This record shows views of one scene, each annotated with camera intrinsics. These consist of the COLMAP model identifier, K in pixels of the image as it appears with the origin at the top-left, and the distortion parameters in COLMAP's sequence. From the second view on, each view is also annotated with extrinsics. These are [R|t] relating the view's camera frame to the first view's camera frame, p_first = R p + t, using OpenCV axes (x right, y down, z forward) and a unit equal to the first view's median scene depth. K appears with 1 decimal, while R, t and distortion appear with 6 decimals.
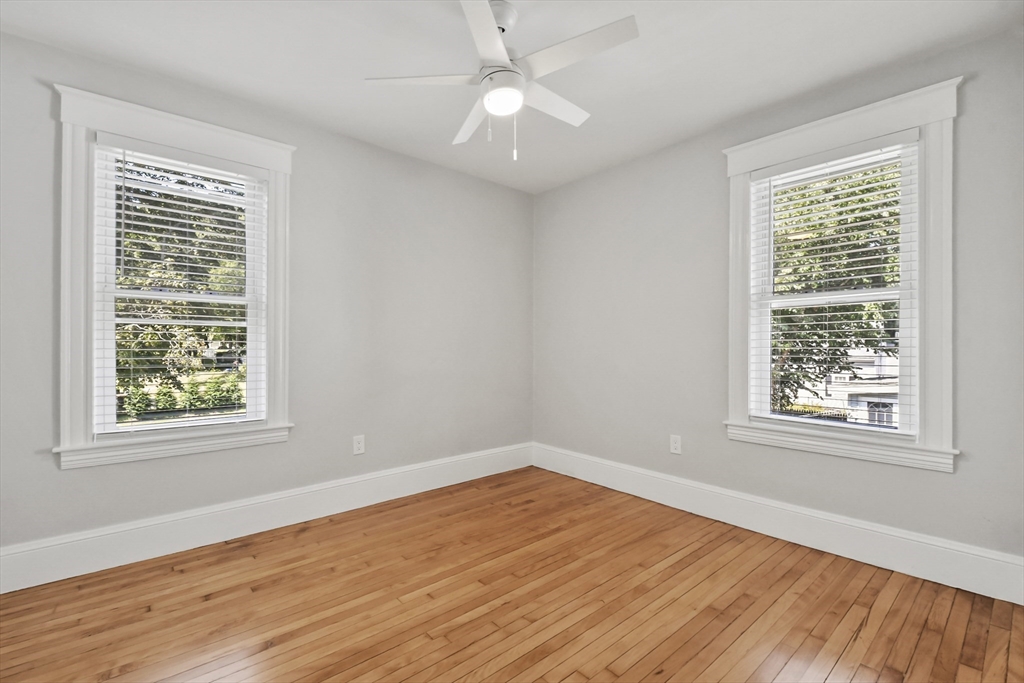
lens RADIAL K [[450.8, 0, 491.8], [0, 450.8, 341.1], [0, 0, 1]] dist [0.015705, -0.013864]
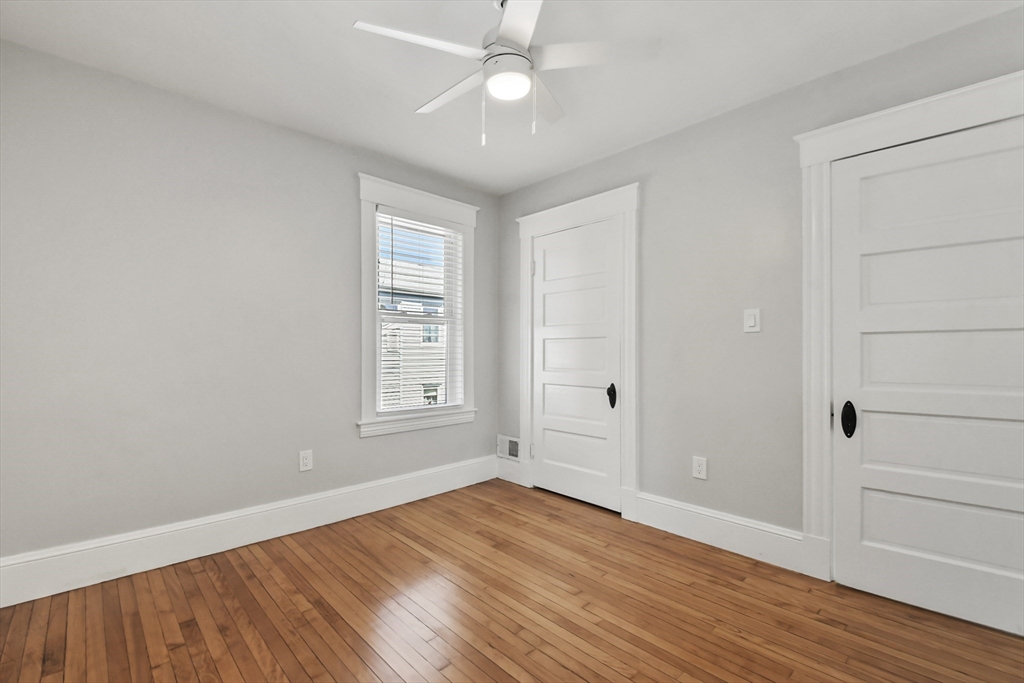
lens RADIAL K [[450.8, 0, 516.4], [0, 450.8, 350.6], [0, 0, 1]] dist [0.015705, -0.013864]
pose [[-0.059584, -0.005343, 0.998209, -0.611283], [-0.001760, 0.999985, 0.005248, -0.000188], [-0.998222, -0.001445, -0.059593, 0.722322]]
